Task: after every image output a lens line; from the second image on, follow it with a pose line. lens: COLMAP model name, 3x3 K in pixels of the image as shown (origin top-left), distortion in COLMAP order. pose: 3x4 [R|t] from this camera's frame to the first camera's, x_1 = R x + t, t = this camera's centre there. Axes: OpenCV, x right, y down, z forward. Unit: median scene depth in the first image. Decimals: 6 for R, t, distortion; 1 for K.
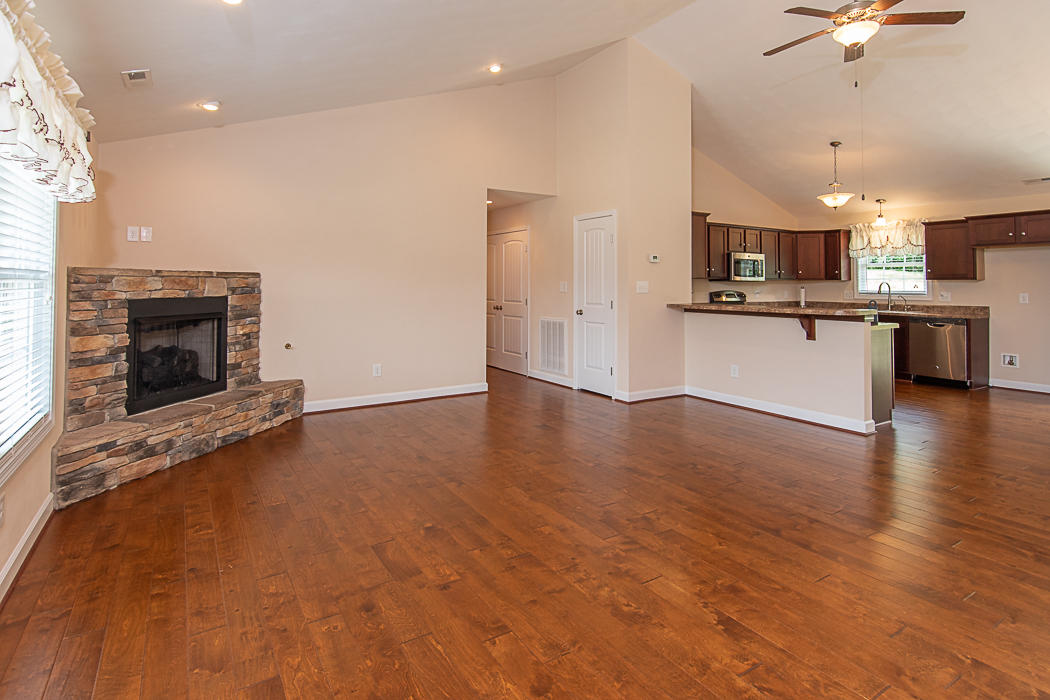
lens RADIAL K [[519.5, 0, 506.7], [0, 519.5, 268.8], [0, 0, 1]] dist [-0.002720, 0.000318]
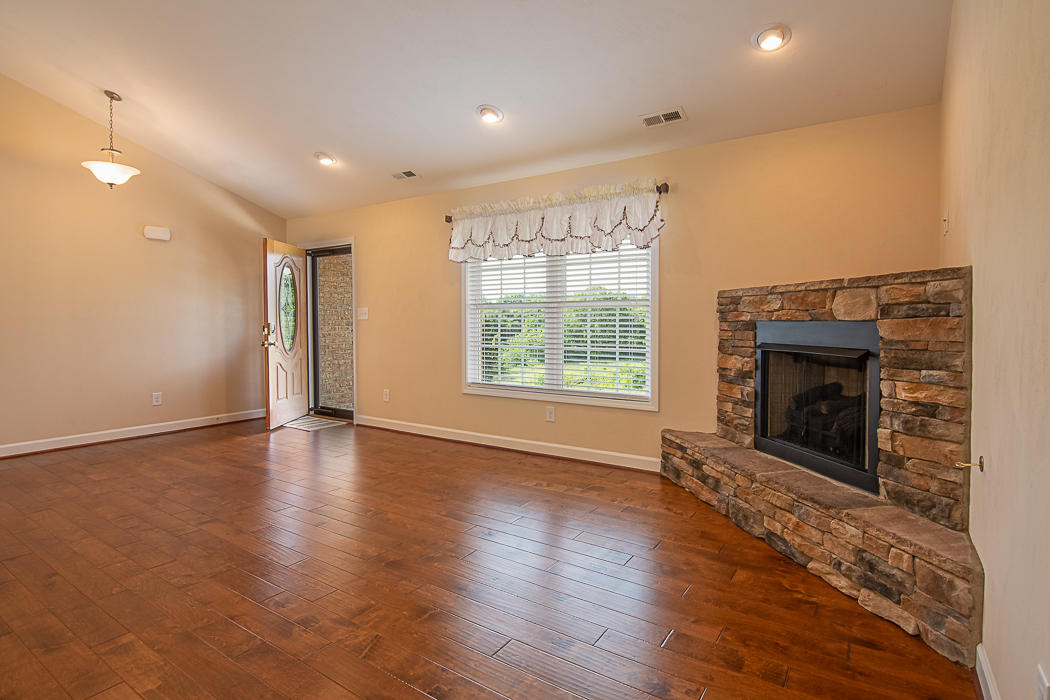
lens RADIAL K [[530.4, 0, 524.0], [0, 530.4, 322.6], [0, 0, 1]] dist [-0.014213, 0.000715]
pose [[-0.908359, 0.001713, -0.418187, 0.019738], [0.012983, 0.999625, -0.024106, 0.061218], [0.417989, -0.027327, -0.908041, 1.310286]]
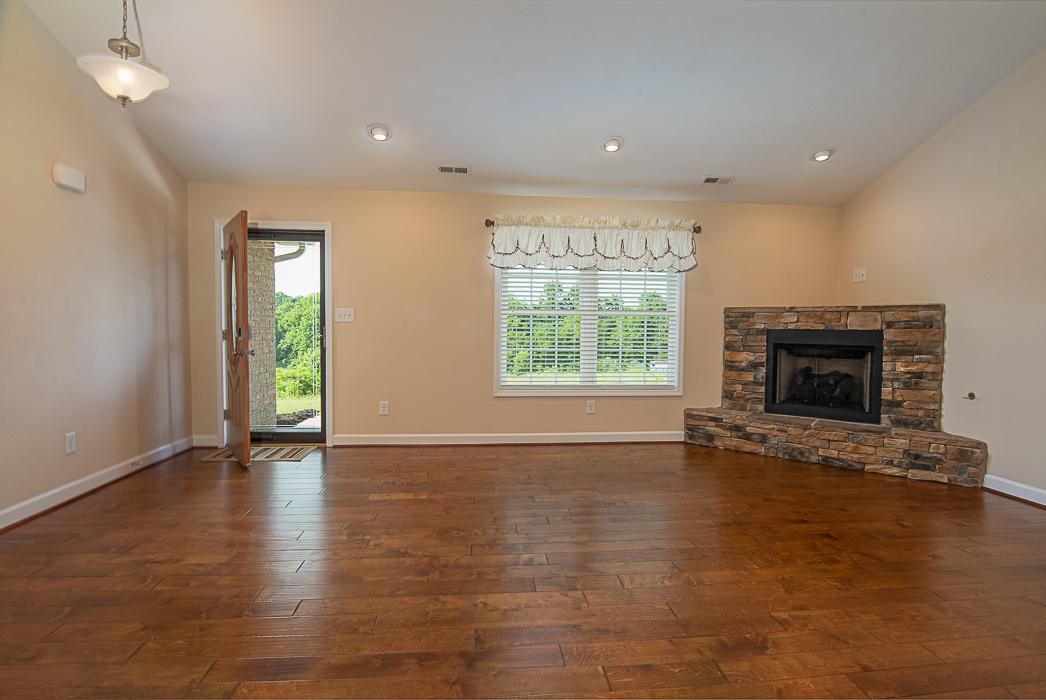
lens RADIAL K [[523.5, 0, 518.9], [0, 523.5, 340.8], [0, 0, 1]] dist [-0.016528, -0.000636]
pose [[-0.431967, 0.017264, -0.901724, 0.634541], [0.014779, 0.999818, 0.012062, 0.049573], [0.901768, -0.008117, -0.432144, 0.785762]]
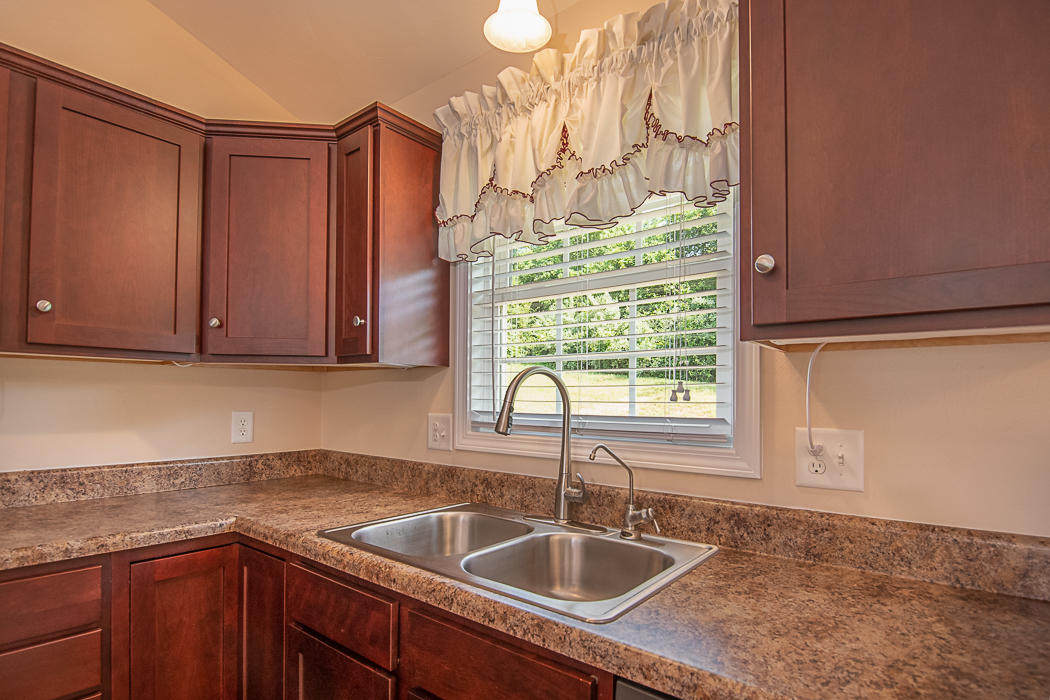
lens RADIAL K [[495.1, 0, 559.3], [0, 495.1, 386.8], [0, 0, 1]] dist [-0.012366, -0.000047]
pose [[0.918032, 0.006479, 0.396452, 1.073732], [-0.012517, 0.999842, 0.012645, 0.047573], [-0.396308, -0.016571, 0.917968, 1.352246]]
